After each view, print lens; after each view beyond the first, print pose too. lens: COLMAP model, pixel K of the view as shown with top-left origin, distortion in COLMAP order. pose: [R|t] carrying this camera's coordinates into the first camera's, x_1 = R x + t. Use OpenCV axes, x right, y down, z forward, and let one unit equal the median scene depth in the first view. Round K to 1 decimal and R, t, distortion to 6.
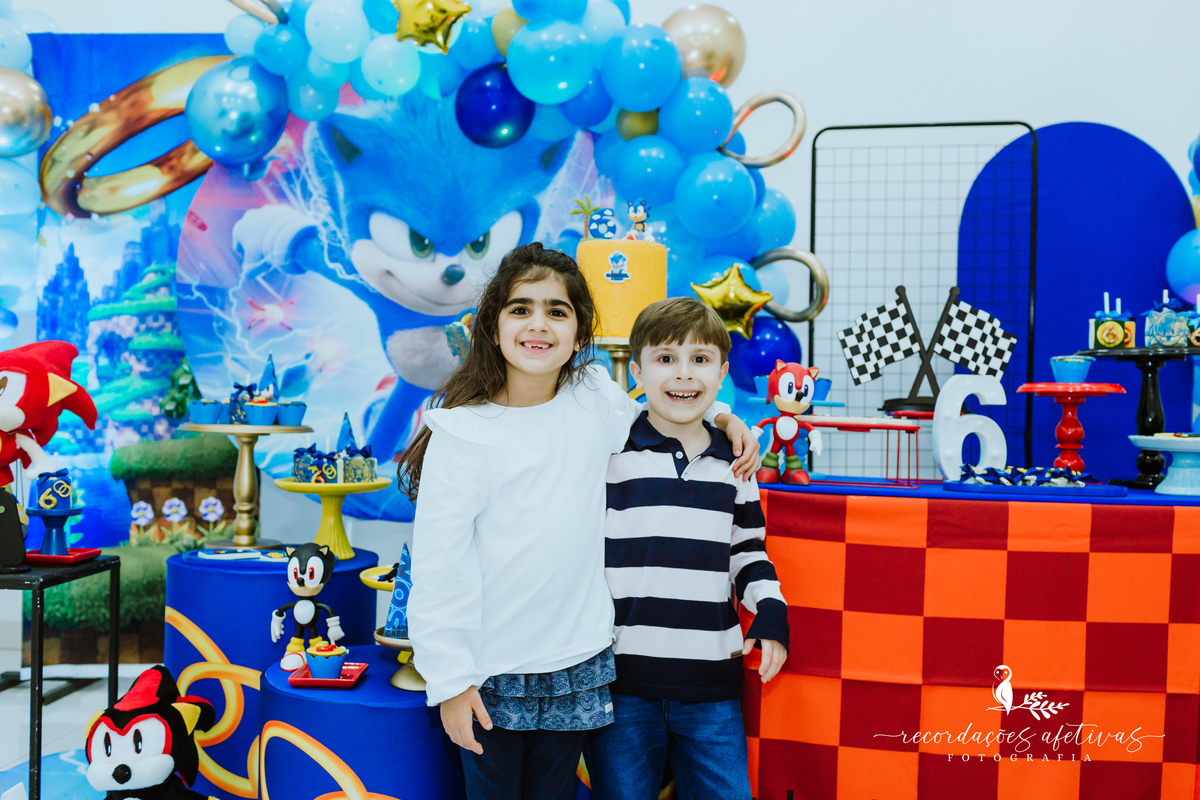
lens RADIAL K [[1245.5, 0, 600.5], [0, 1245.5, 377.7], [0, 0, 1]] dist [-0.003490, 0.010535]
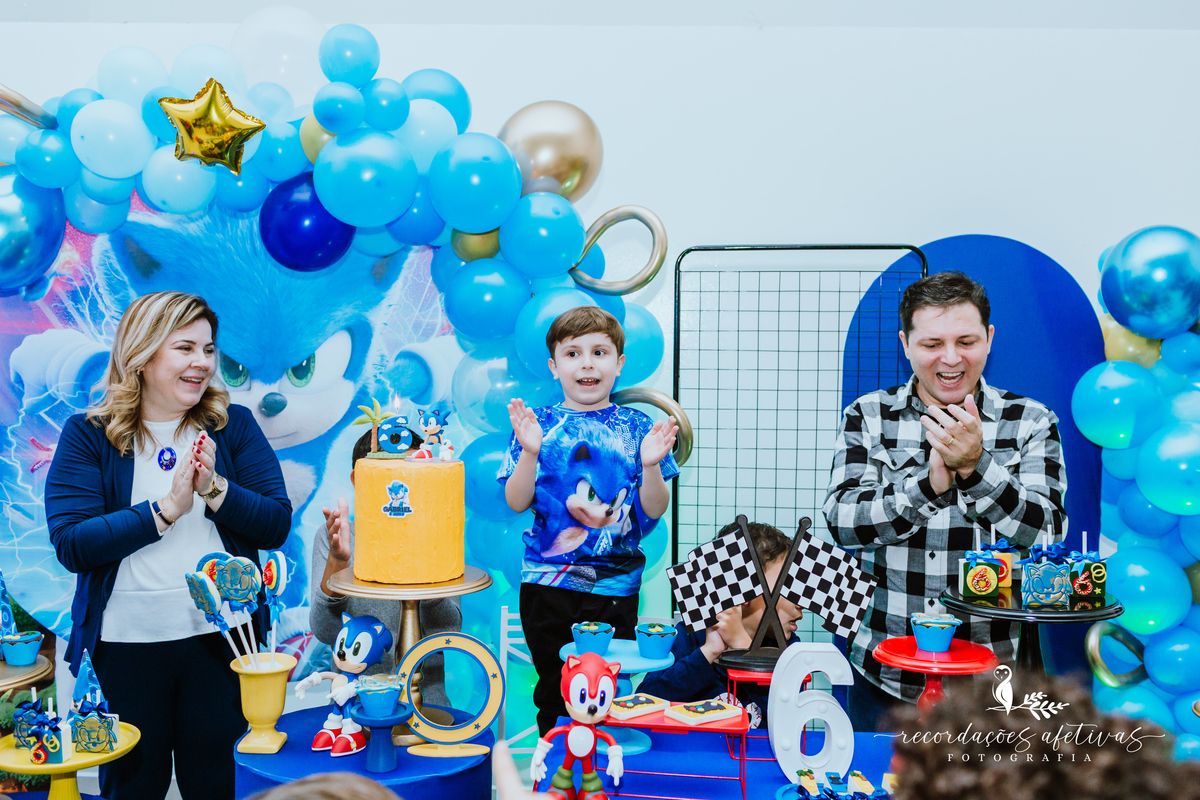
lens RADIAL K [[1270.9, 0, 600.0], [0, 1270.9, 400.0], [0, 0, 1]] dist [-0.004487, 0.035321]
pose [[0.998872, -0.007341, 0.046919, 0.072170], [0.005623, 0.999312, 0.036655, -0.122760], [-0.047156, -0.036349, 0.998226, 0.106225]]
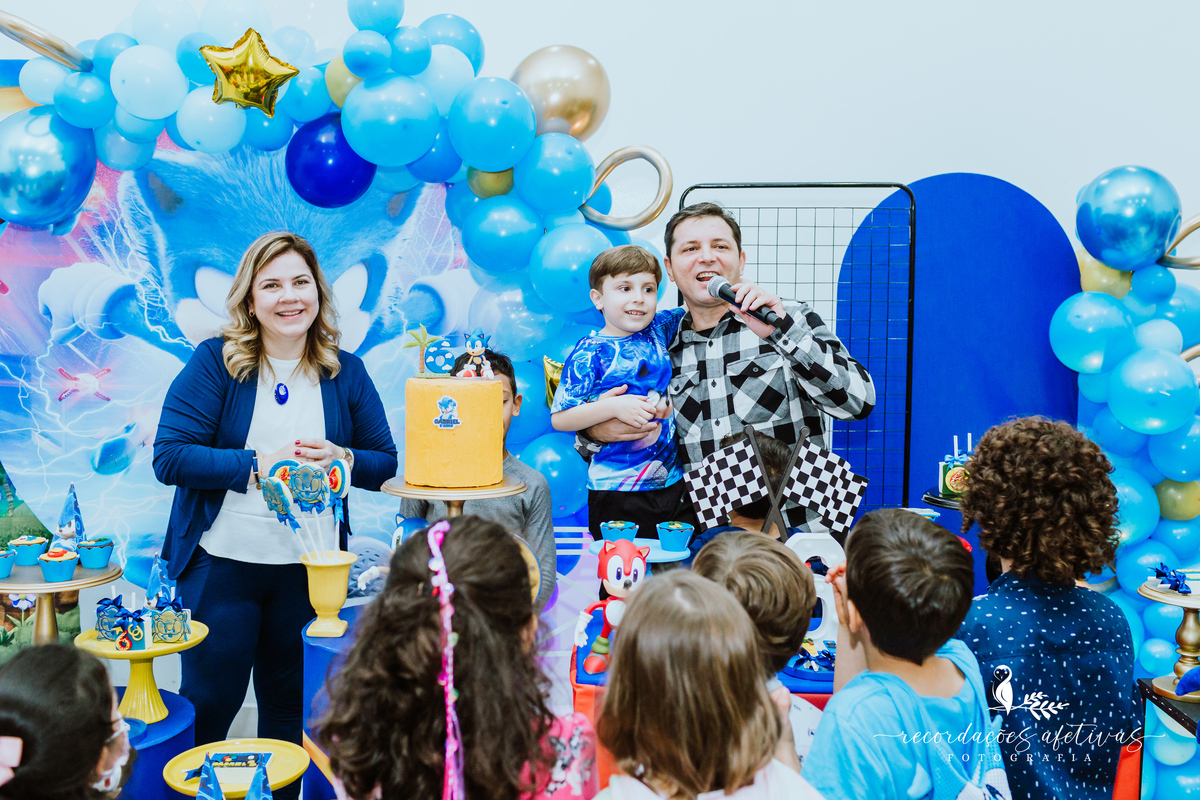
lens RADIAL K [[1386.4, 0, 625.7], [0, 1386.4, 354.3], [0, 0, 1]] dist [0.005434, 0.006425]
pose [[0.996252, -0.011184, 0.085772, 0.038874], [0.007157, 0.998863, 0.047123, -0.120033], [-0.086202, -0.046332, 0.995200, -0.026979]]
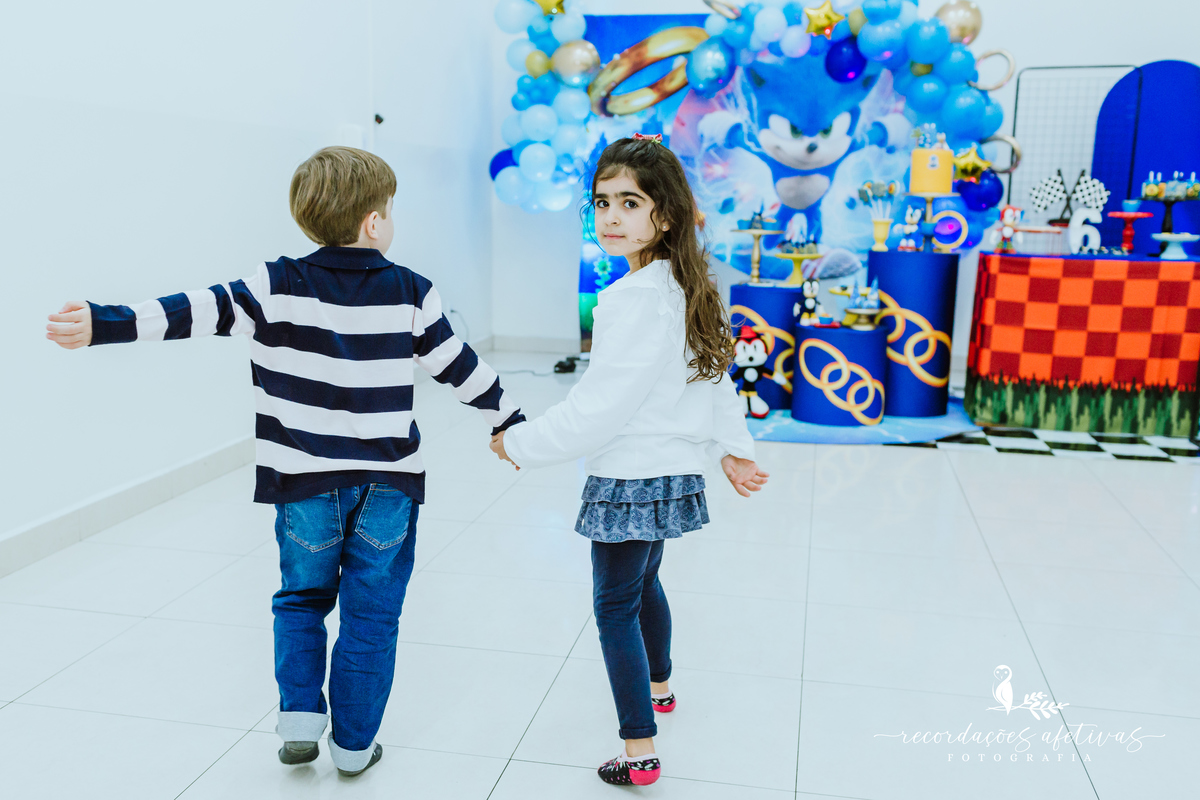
lens RADIAL K [[1173.7, 0, 596.2], [0, 1173.7, 411.8], [0, 0, 1]] dist [0.006305, -0.004563]
pose [[0.990809, 0.020579, -0.133691, -0.205555], [0.006108, 0.980545, 0.196202, -0.043459], [0.135127, -0.195215, 0.971407, -0.878007]]
